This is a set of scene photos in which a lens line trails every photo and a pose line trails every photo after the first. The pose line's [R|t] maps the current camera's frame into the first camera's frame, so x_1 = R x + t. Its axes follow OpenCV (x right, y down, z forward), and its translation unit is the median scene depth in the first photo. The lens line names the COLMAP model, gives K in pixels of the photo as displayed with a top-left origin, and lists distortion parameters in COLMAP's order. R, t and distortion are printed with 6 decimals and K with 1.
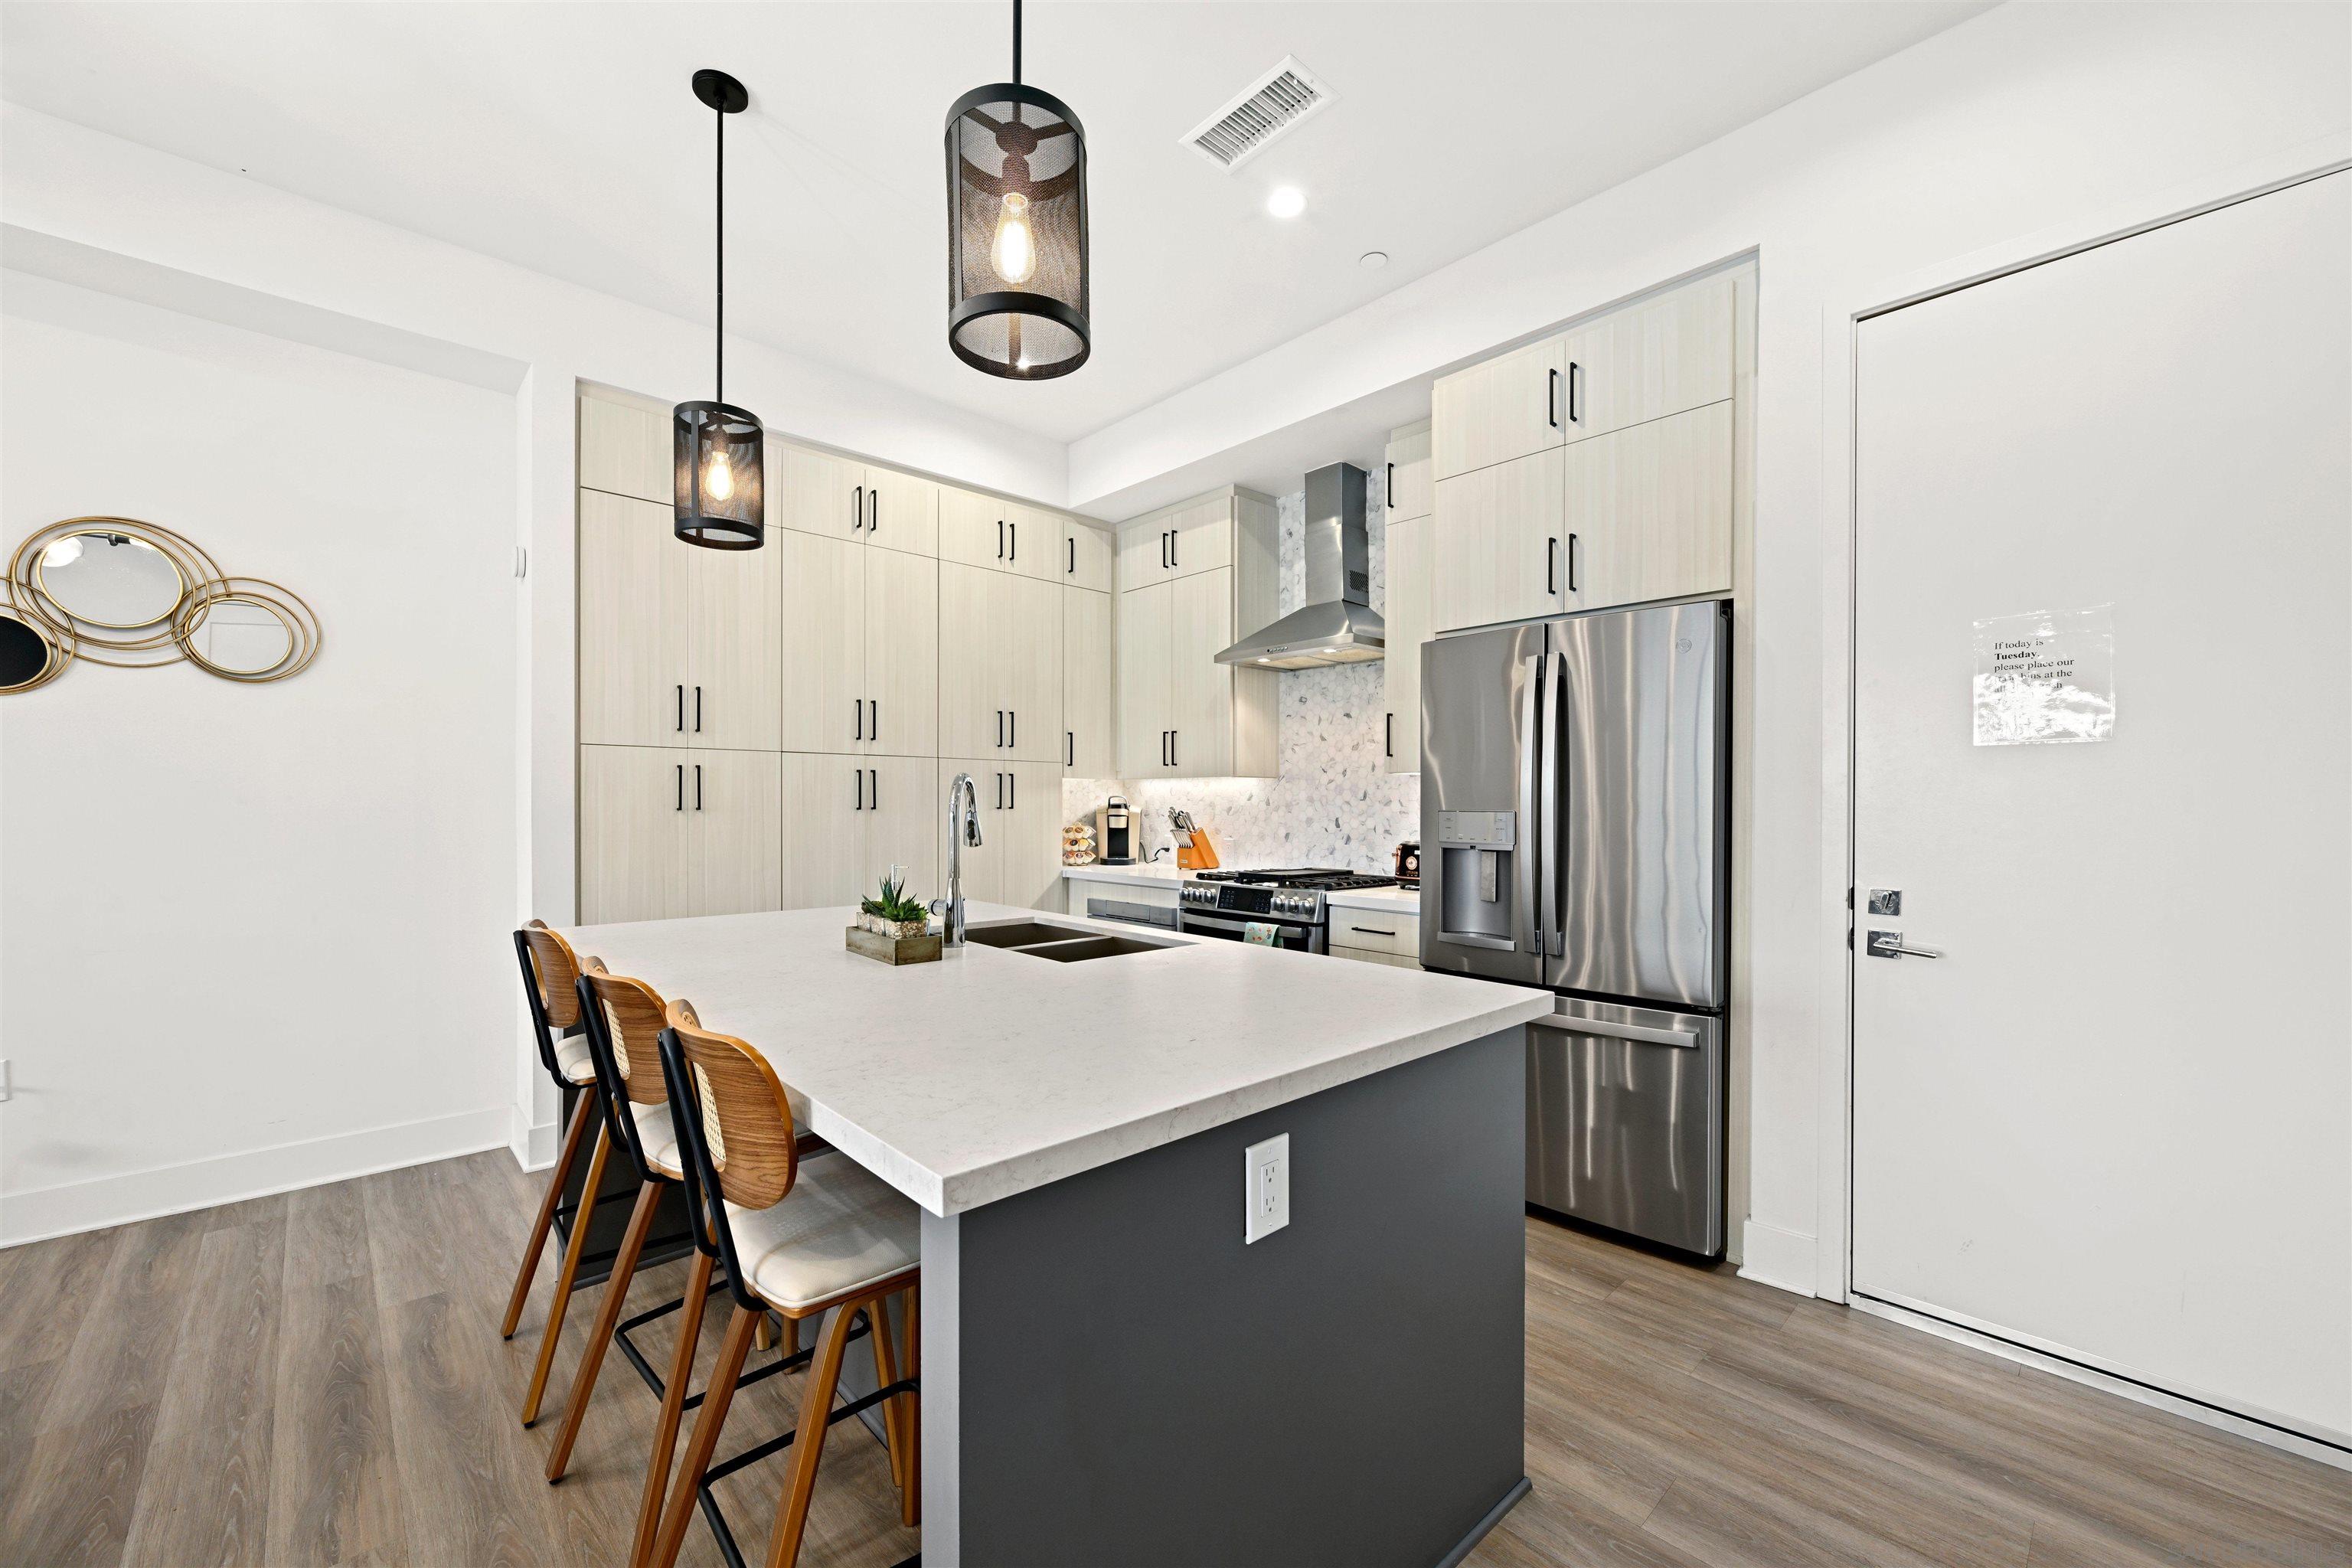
lens RADIAL K [[928.1, 0, 1190.3], [0, 928.1, 803.8], [0, 0, 1]] dist [-0.000508, -0.000056]
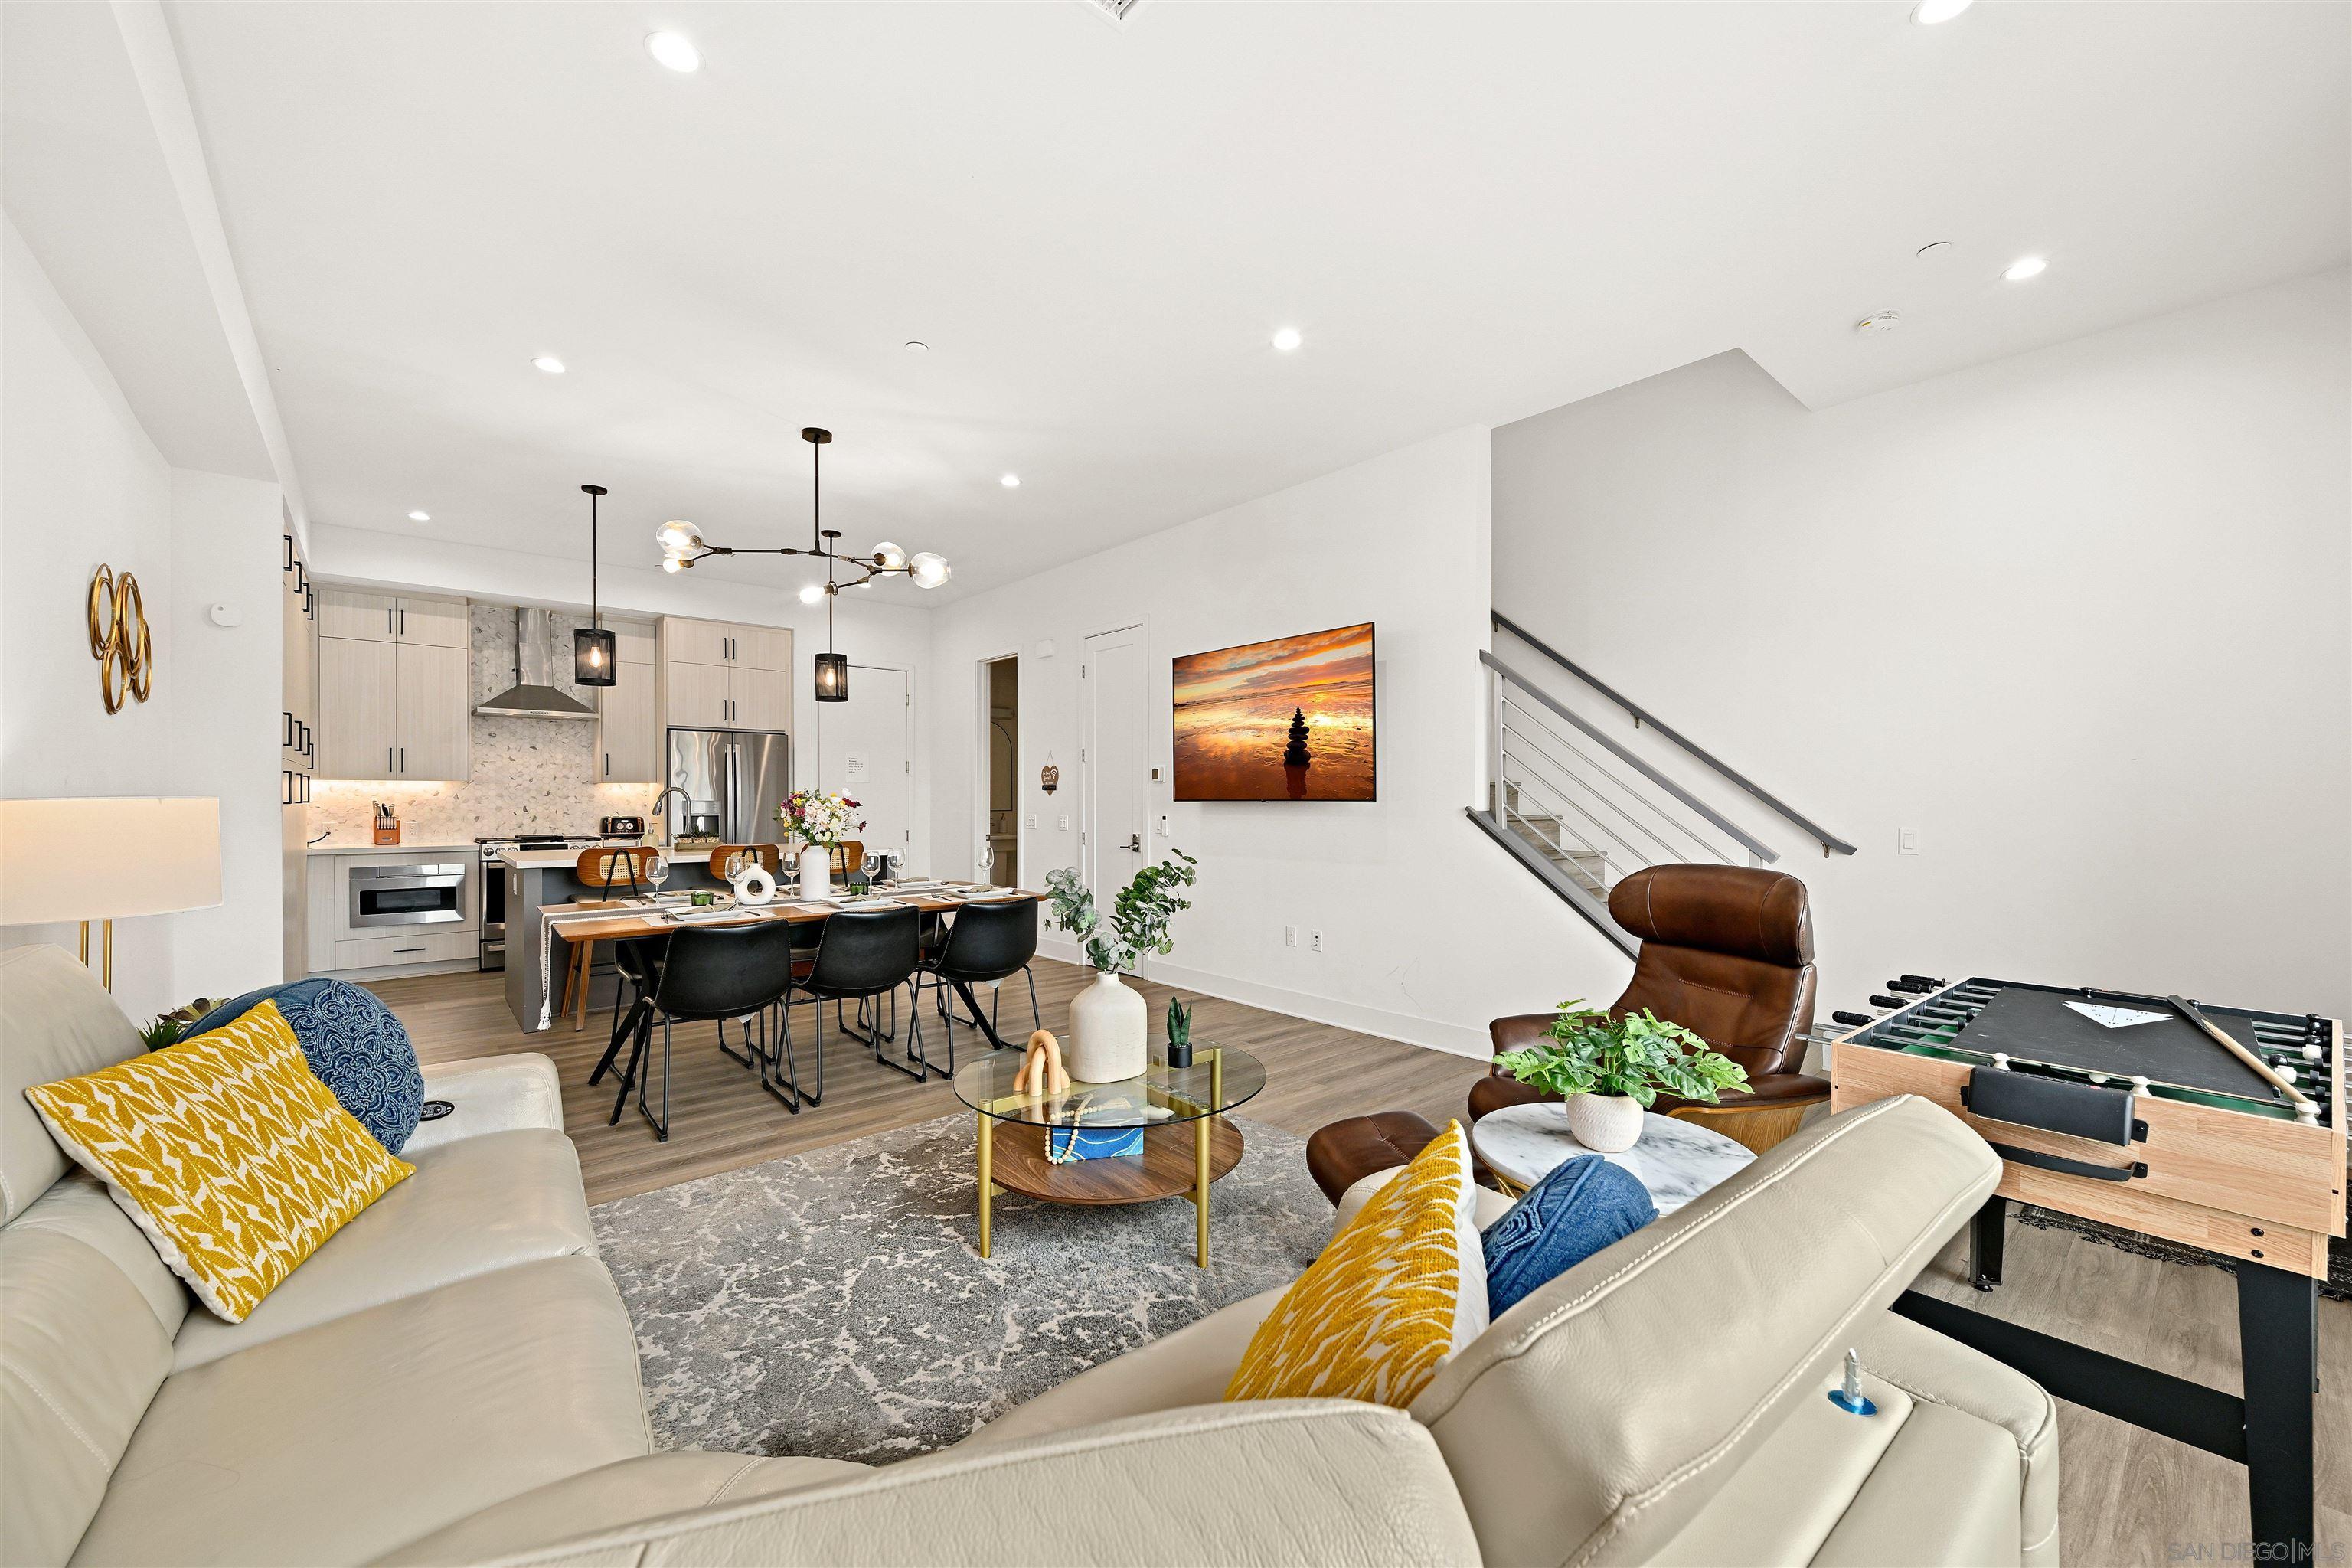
lens RADIAL K [[935.6, 0, 1186.6], [0, 935.6, 801.3], [0, 0, 1]] dist [0.000201, 0.000032]
pose [[0.043890, -0.006630, 0.999014, -1.543748], [0.000377, 0.999978, 0.006620, -0.005075], [-0.999036, 0.000086, 0.043892, -0.313450]]
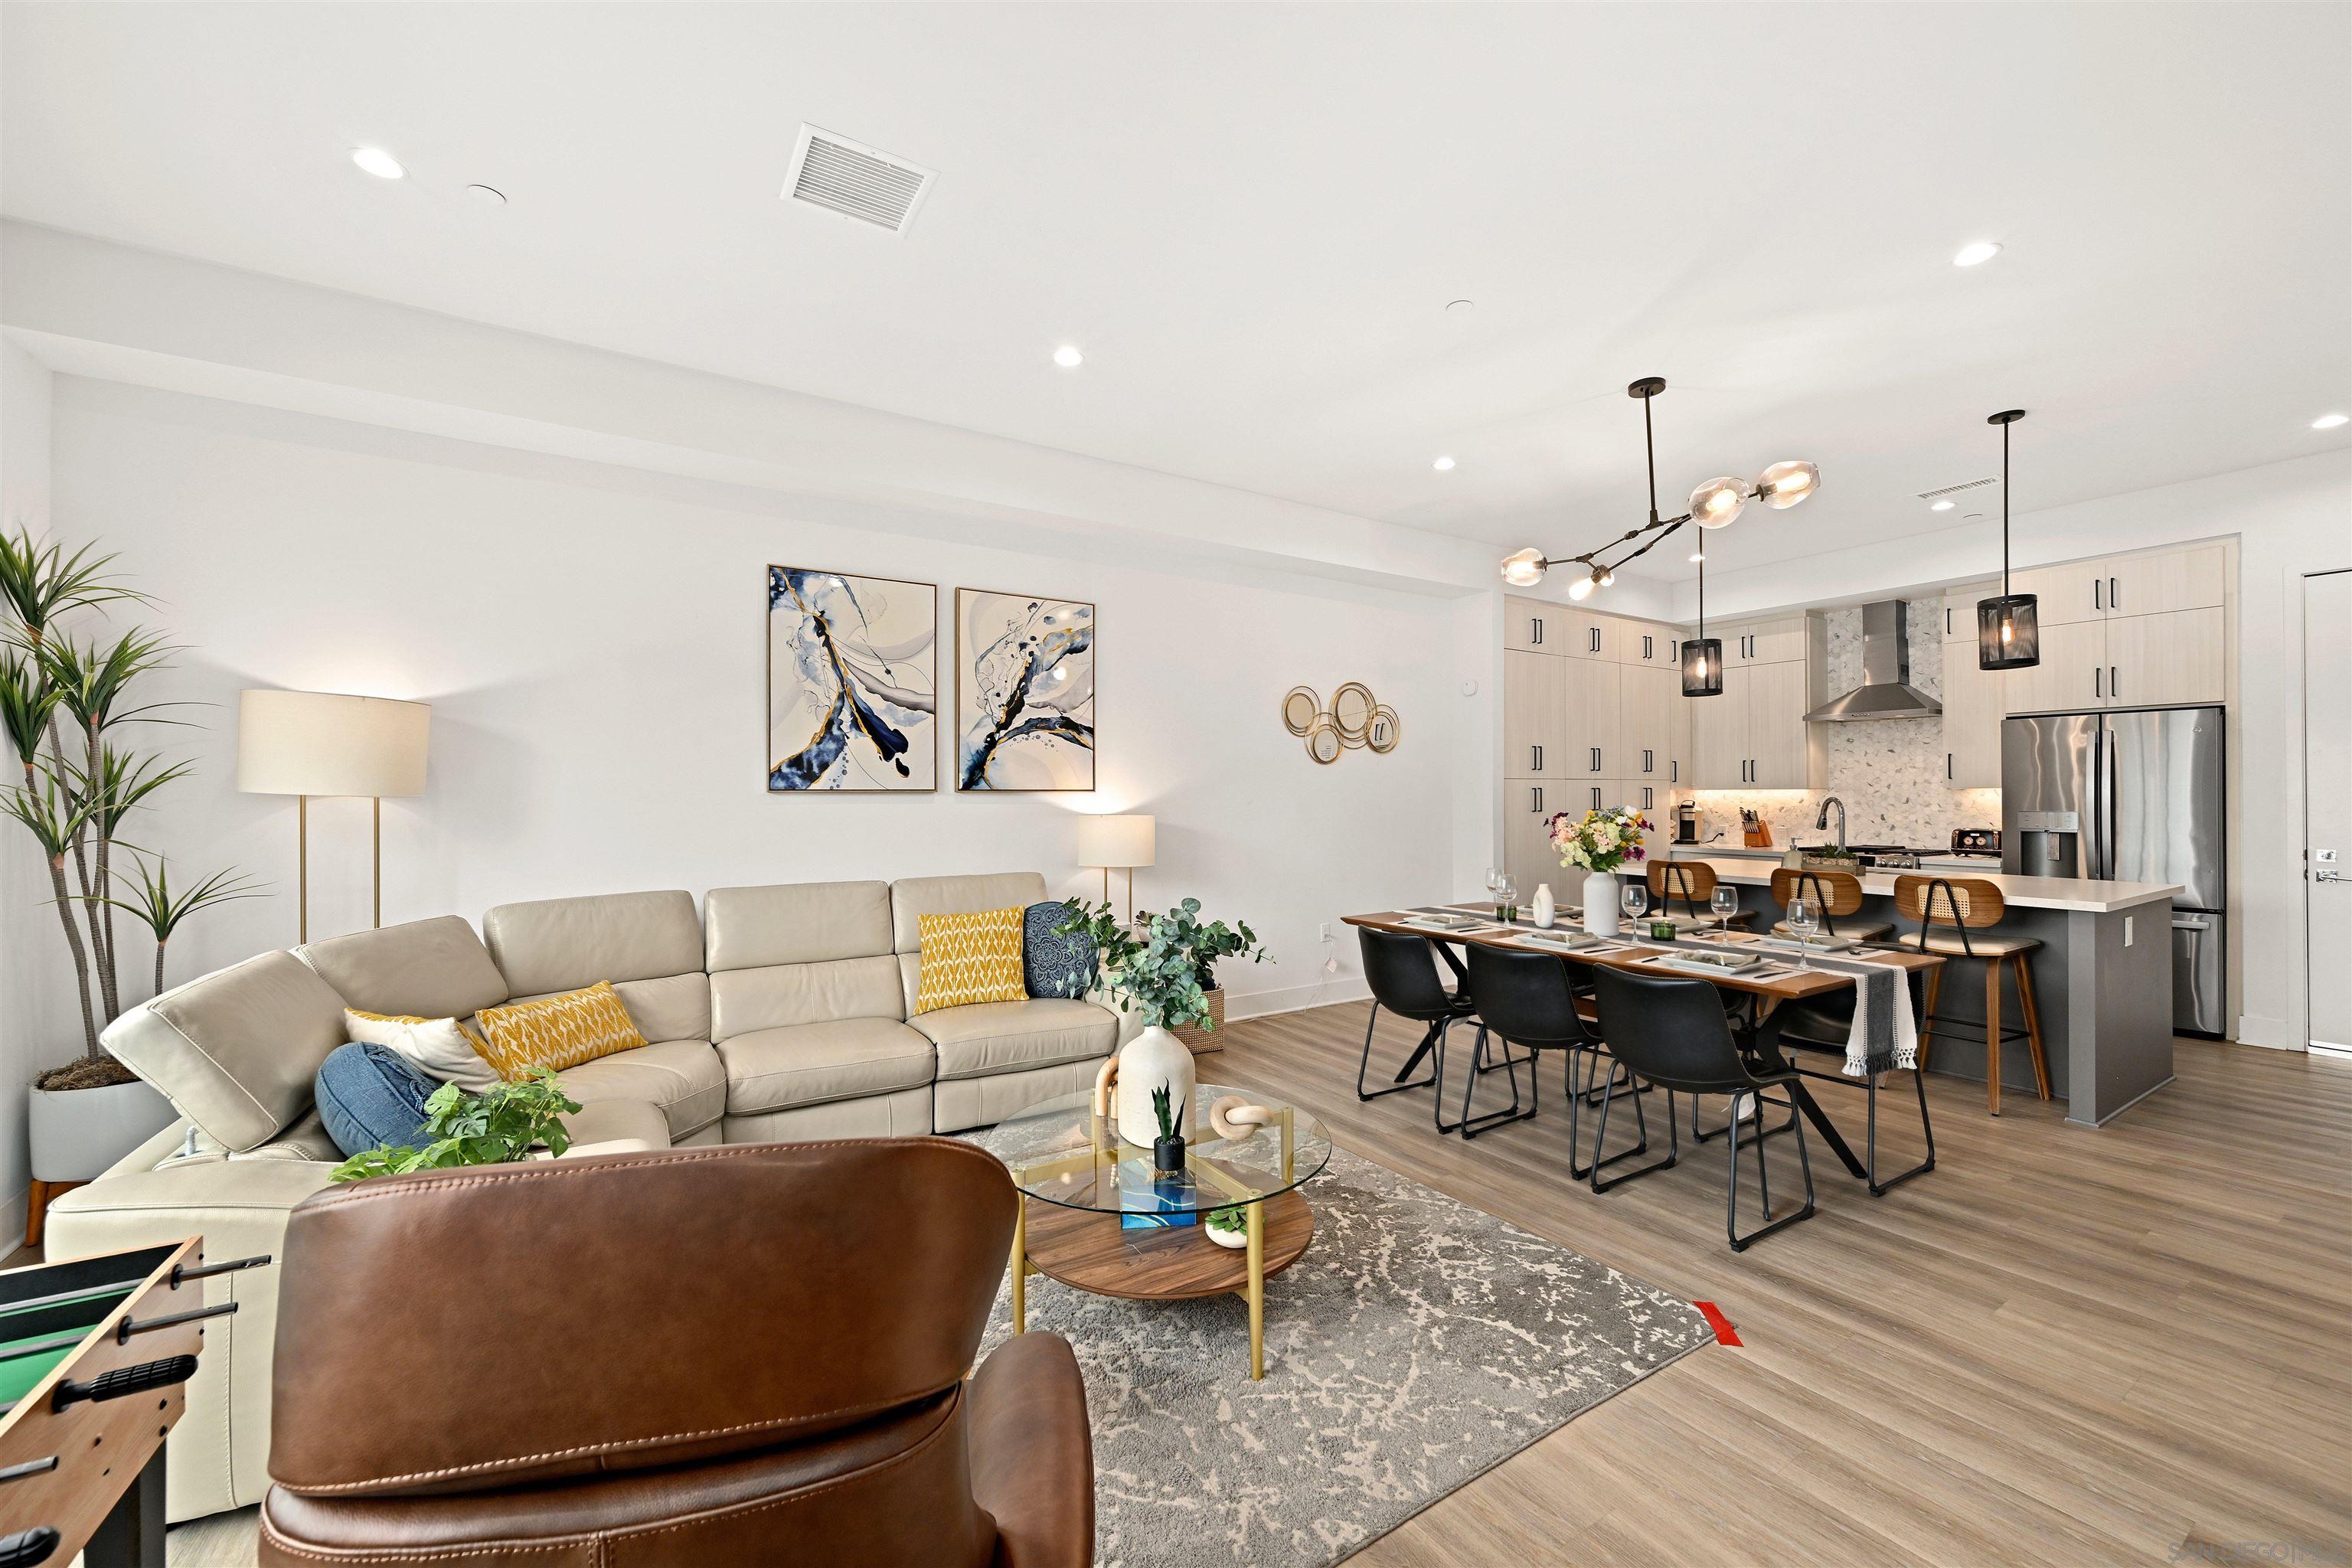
lens RADIAL K [[927.8, 0, 1184.7], [0, 927.8, 790.4], [0, 0, 1]] dist [0.000747, 0.000515]
pose [[0.983406, -0.007295, -0.181272, -0.749745], [0.006497, 0.999966, -0.004992, -0.026402], [0.181303, 0.003732, 0.983420, -0.817717]]
